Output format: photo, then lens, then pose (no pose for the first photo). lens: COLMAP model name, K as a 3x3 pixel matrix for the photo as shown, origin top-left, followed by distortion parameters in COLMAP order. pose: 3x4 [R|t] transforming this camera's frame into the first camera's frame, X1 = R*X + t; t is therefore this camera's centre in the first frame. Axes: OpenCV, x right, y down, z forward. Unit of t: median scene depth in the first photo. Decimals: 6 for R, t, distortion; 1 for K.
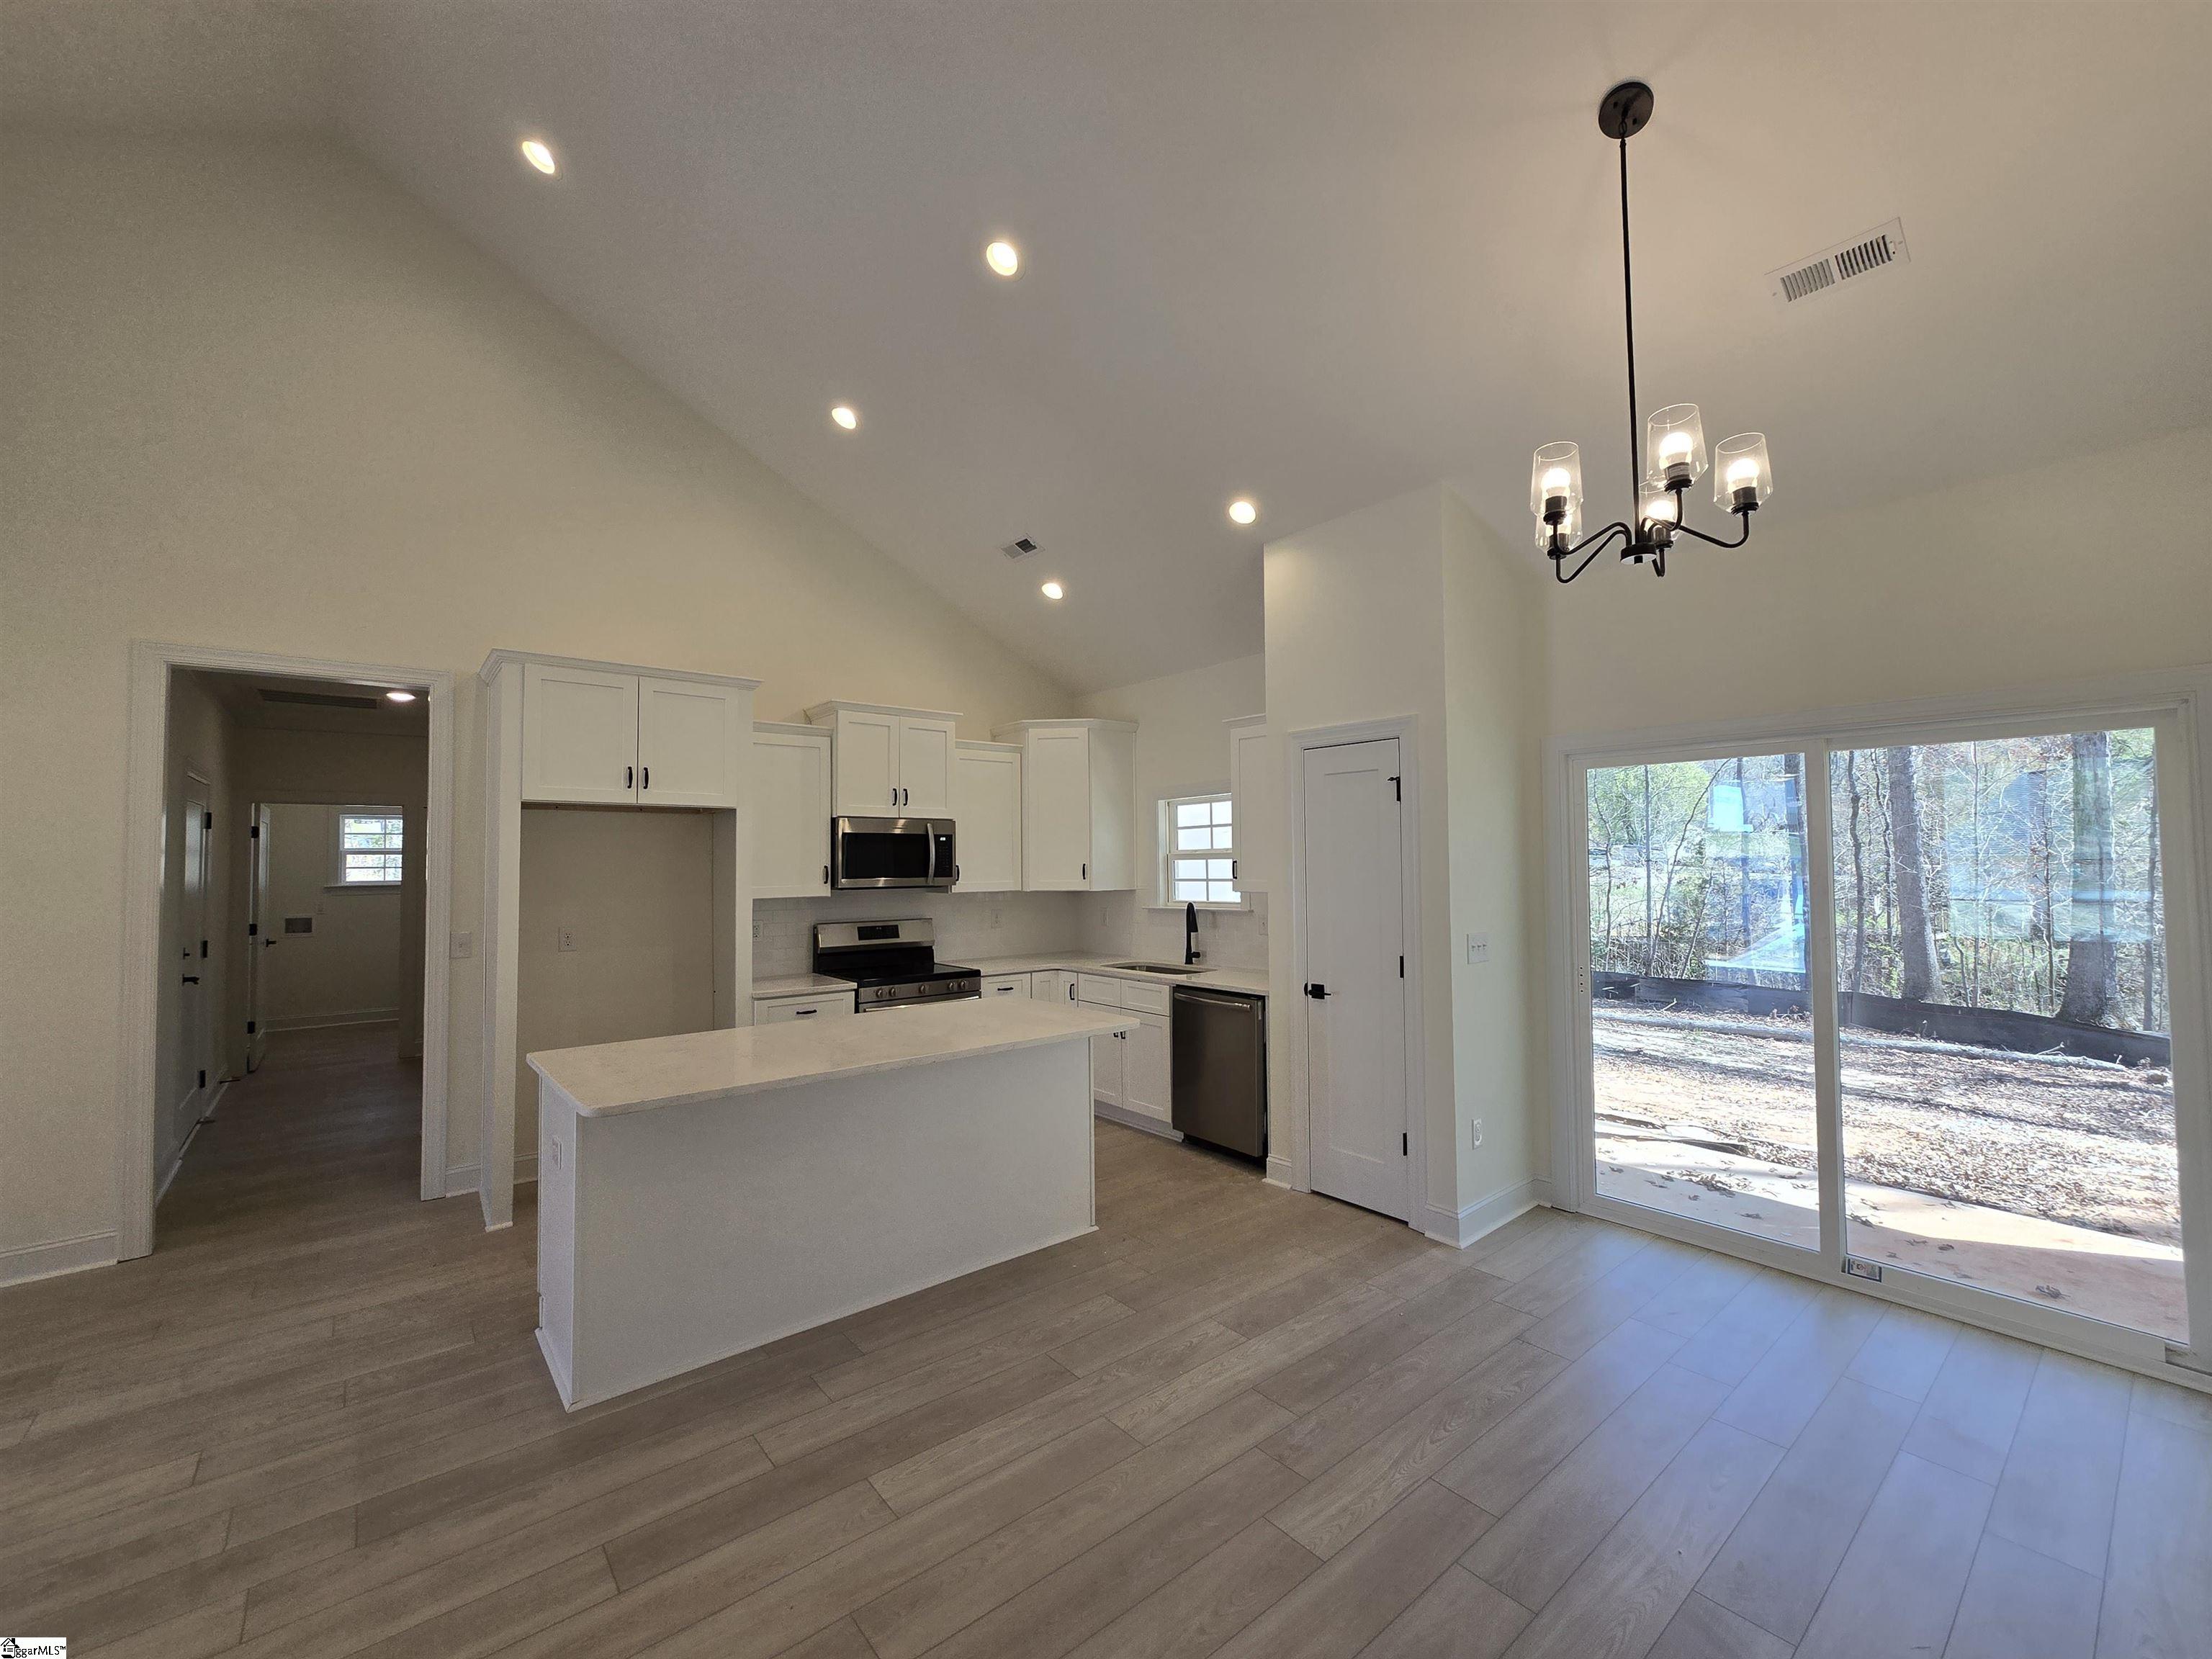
lens RADIAL K [[904.8, 0, 1113.4], [0, 904.8, 829.8], [0, 0, 1]] dist [-0.002242, 0.000907]
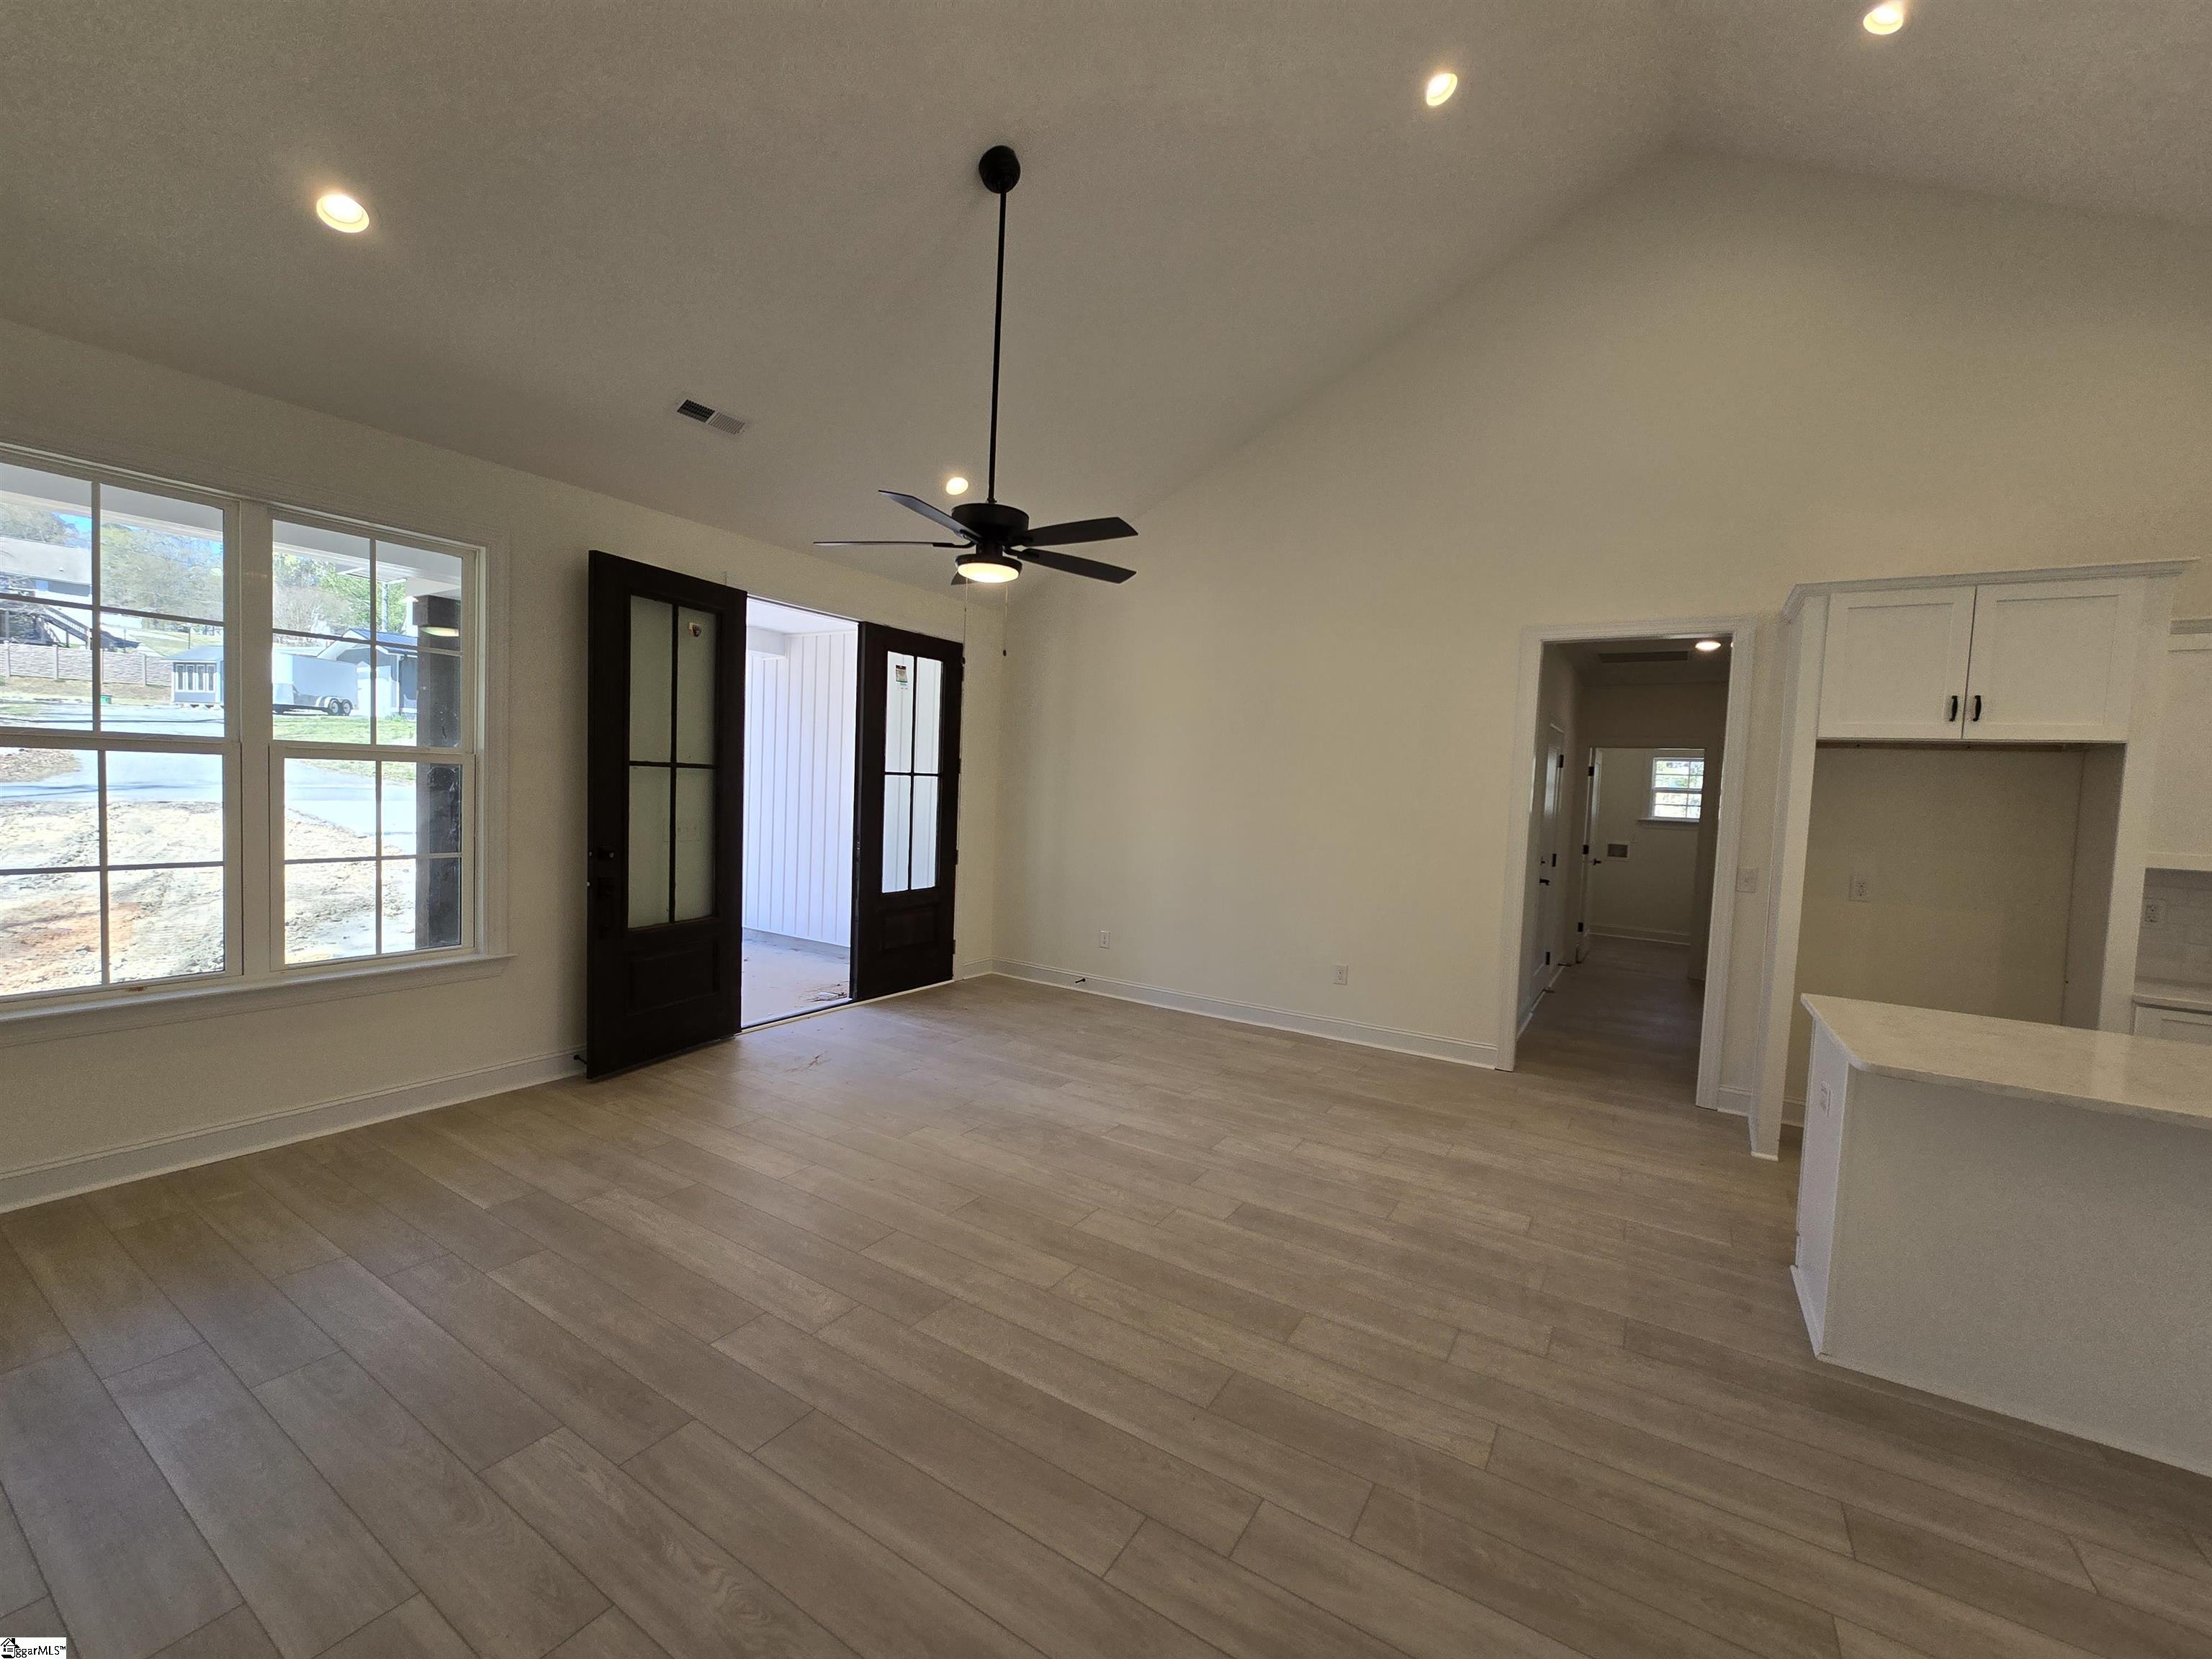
lens RADIAL K [[901.5, 0, 1110.1], [0, 901.5, 829.0], [0, 0, 1]] dist [-0.001035, 0.000125]
pose [[0.314232, 0.071013, -0.946687, 0.021292], [-0.014196, 0.997438, 0.070108, 0.005709], [0.949240, -0.008591, 0.314435, -0.017150]]
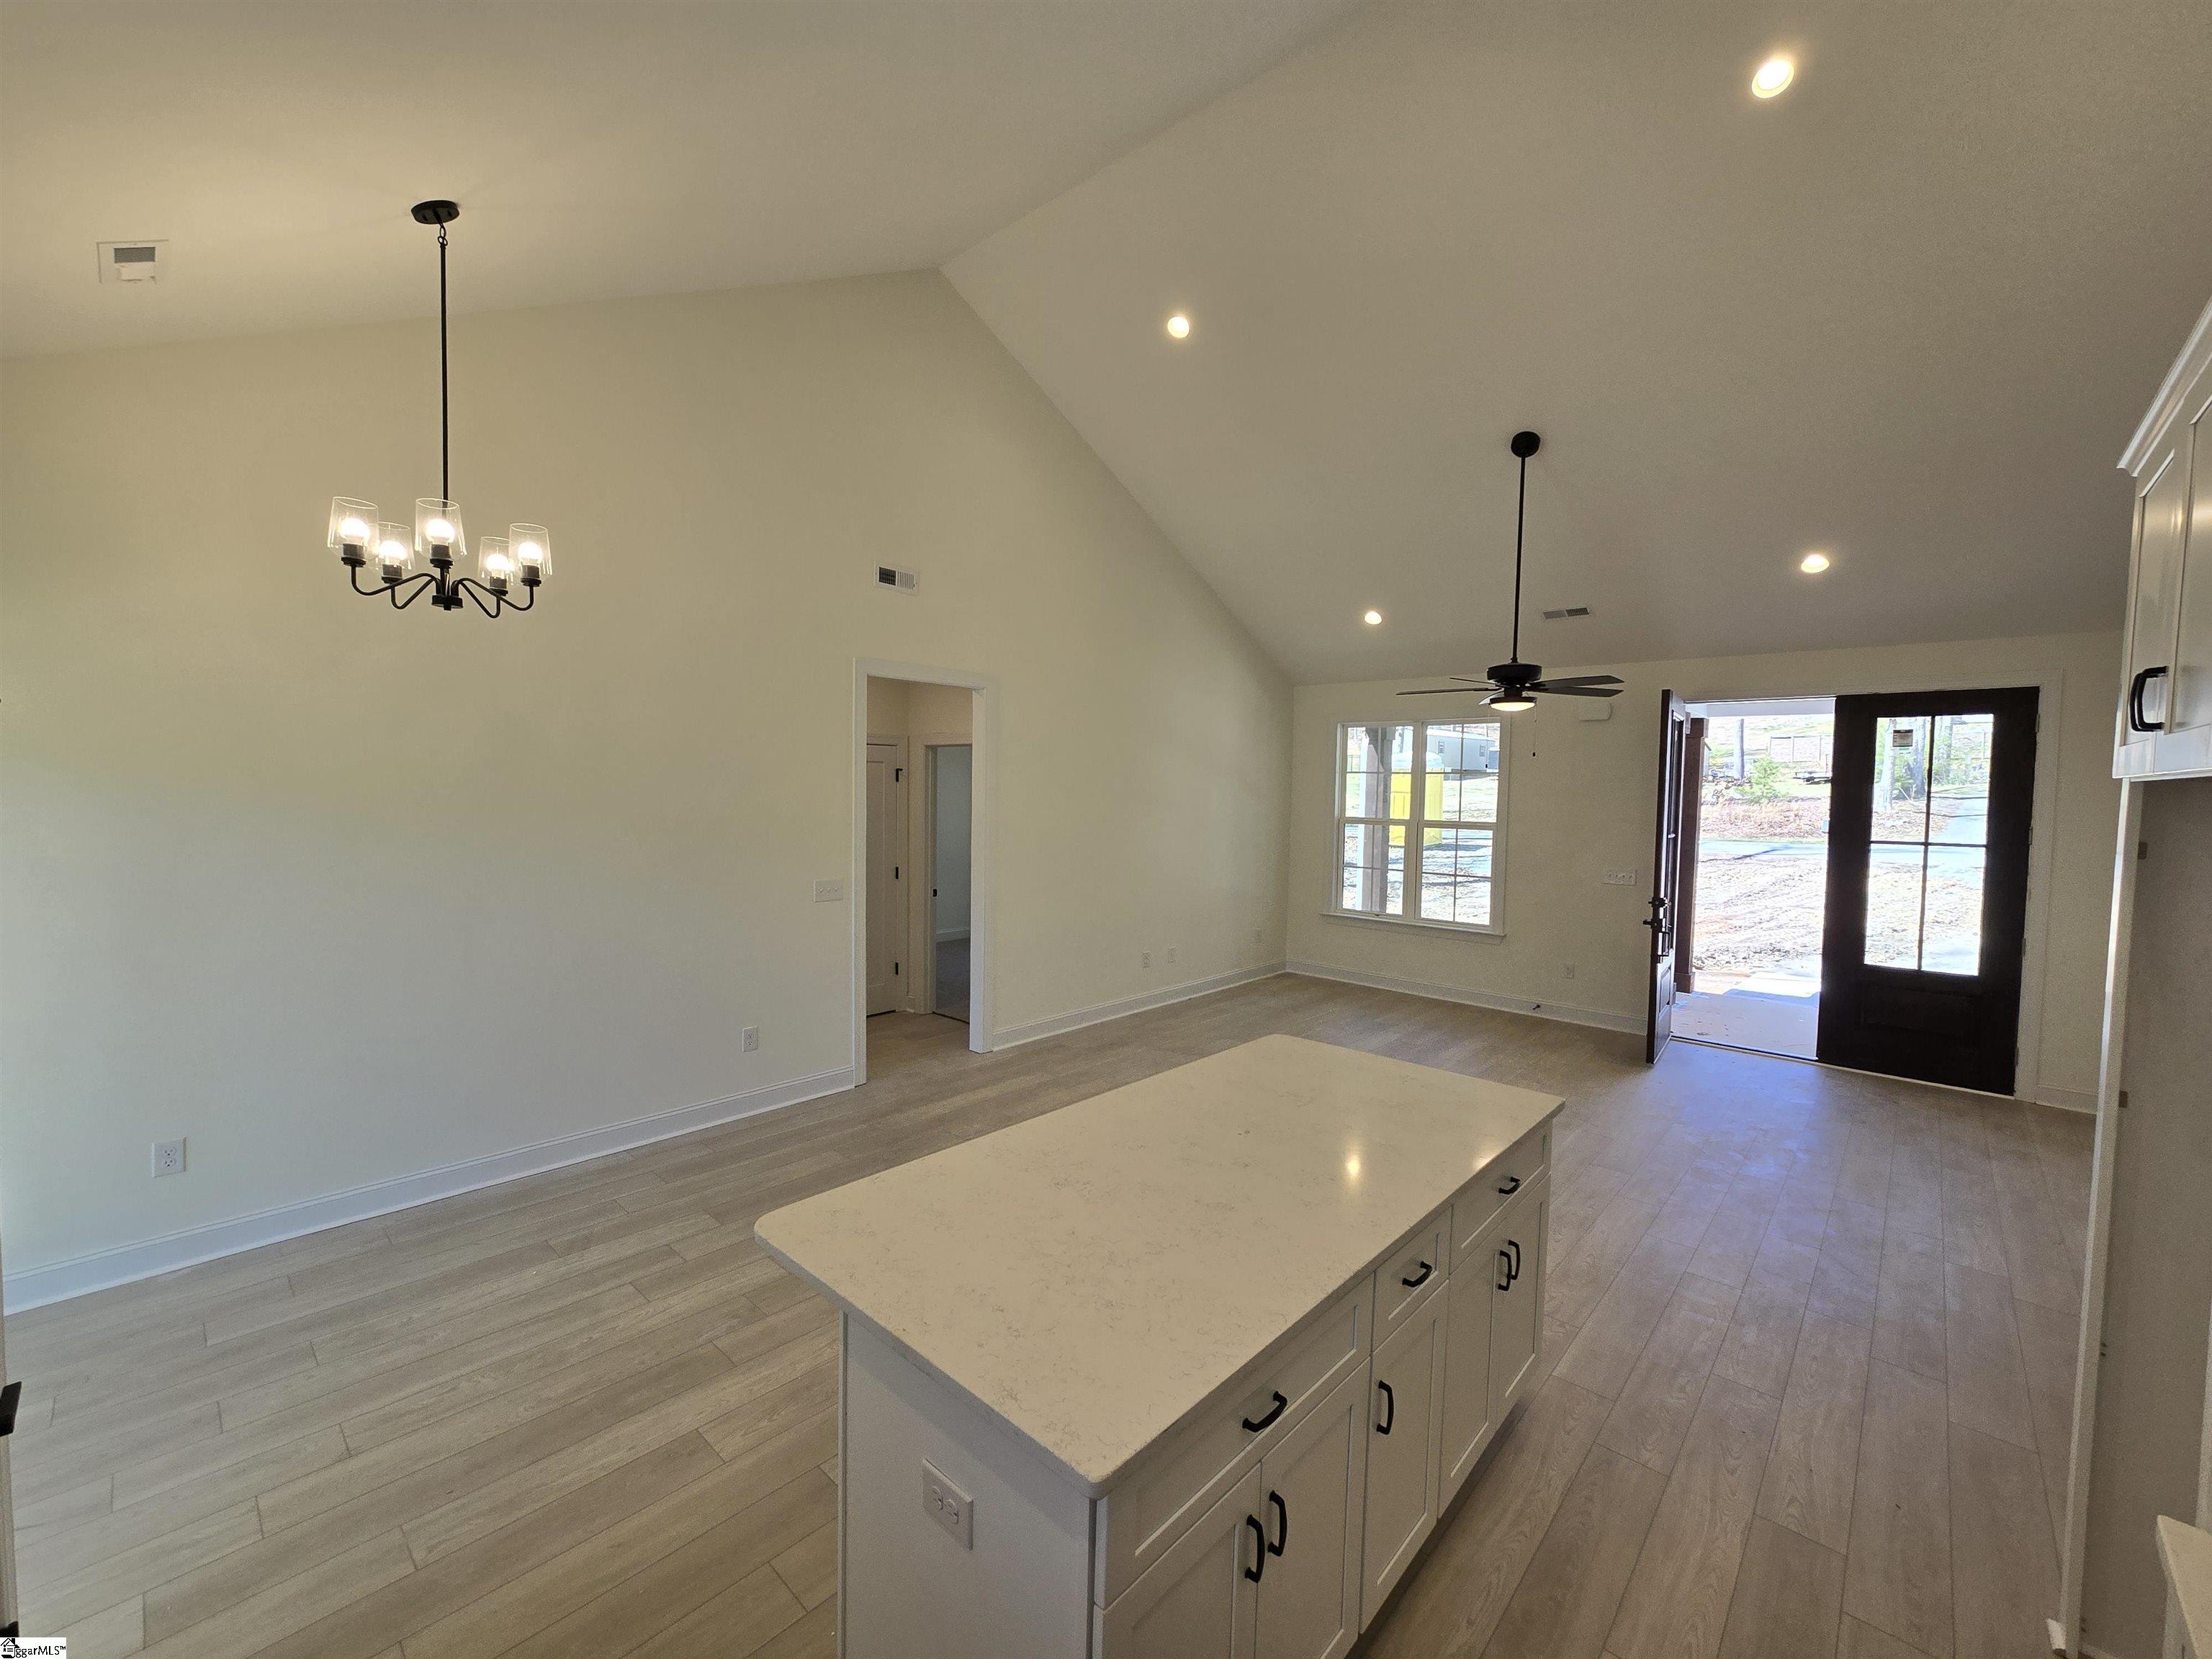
lens RADIAL K [[903.7, 0, 1114.3], [0, 903.7, 829.9], [0, 0, 1]] dist [-0.001933, 0.000321]
pose [[-0.990272, -0.001753, -0.139132, -0.069184], [-0.004243, 0.999836, 0.017606, -0.011942], [0.139078, 0.018025, -0.990117, 1.078146]]
